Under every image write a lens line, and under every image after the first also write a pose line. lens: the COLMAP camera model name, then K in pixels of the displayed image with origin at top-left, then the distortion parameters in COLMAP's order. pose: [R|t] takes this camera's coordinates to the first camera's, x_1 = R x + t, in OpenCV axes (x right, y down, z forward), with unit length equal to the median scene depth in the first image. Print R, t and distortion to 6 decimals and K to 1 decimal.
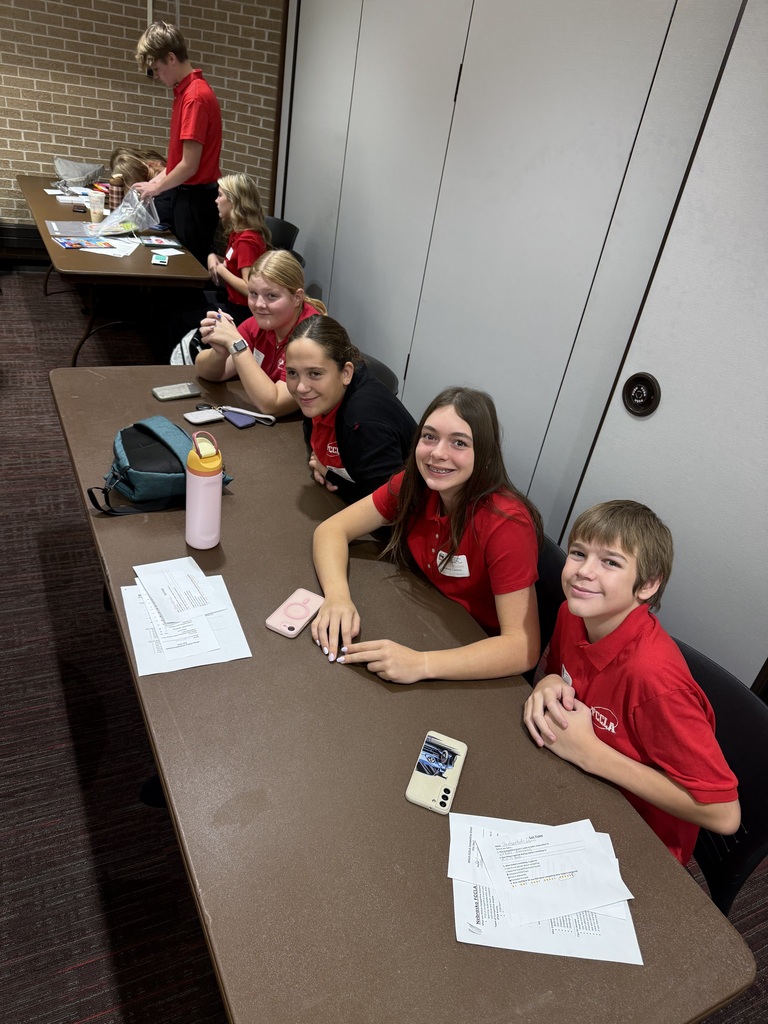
lens RADIAL K [[718.6, 0, 385.9], [0, 718.6, 516.7], [0, 0, 1]] dist [-0.004656, -0.005367]
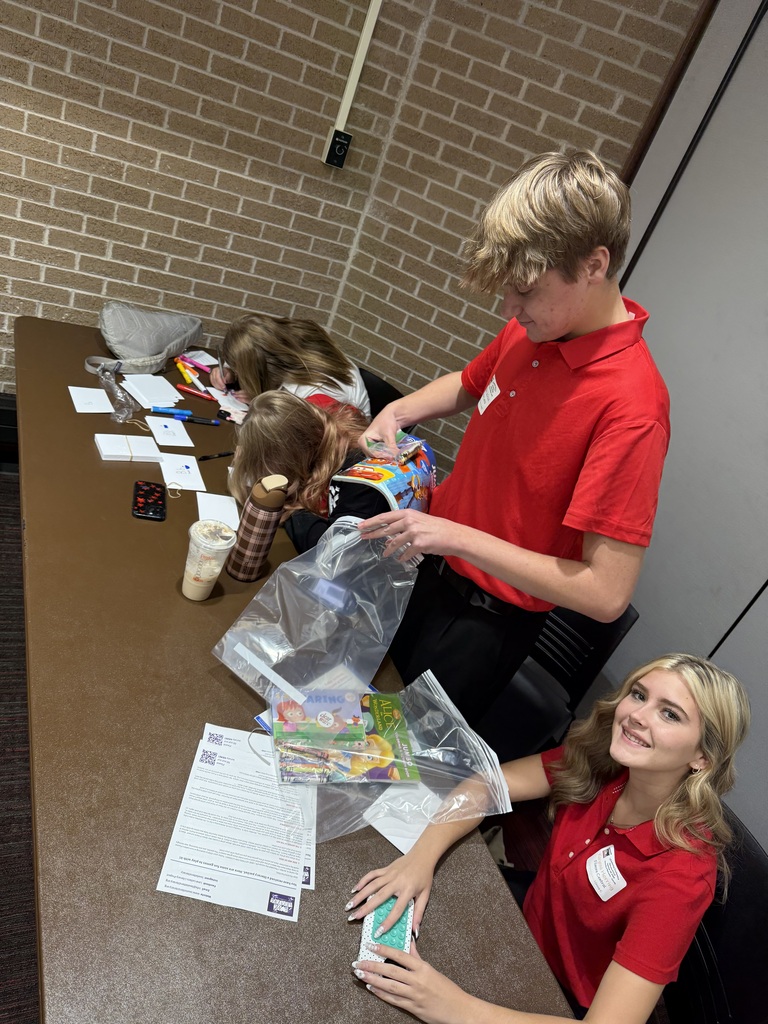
lens RADIAL K [[718.8, 0, 380.1], [0, 718.8, 508.6], [0, 0, 1]] dist [-0.003151, -0.005538]
pose [[0.981897, 0.185651, 0.037588, -0.278713], [-0.184267, 0.982162, -0.037460, -0.382971], [-0.043872, 0.029856, 0.998591, 0.528817]]
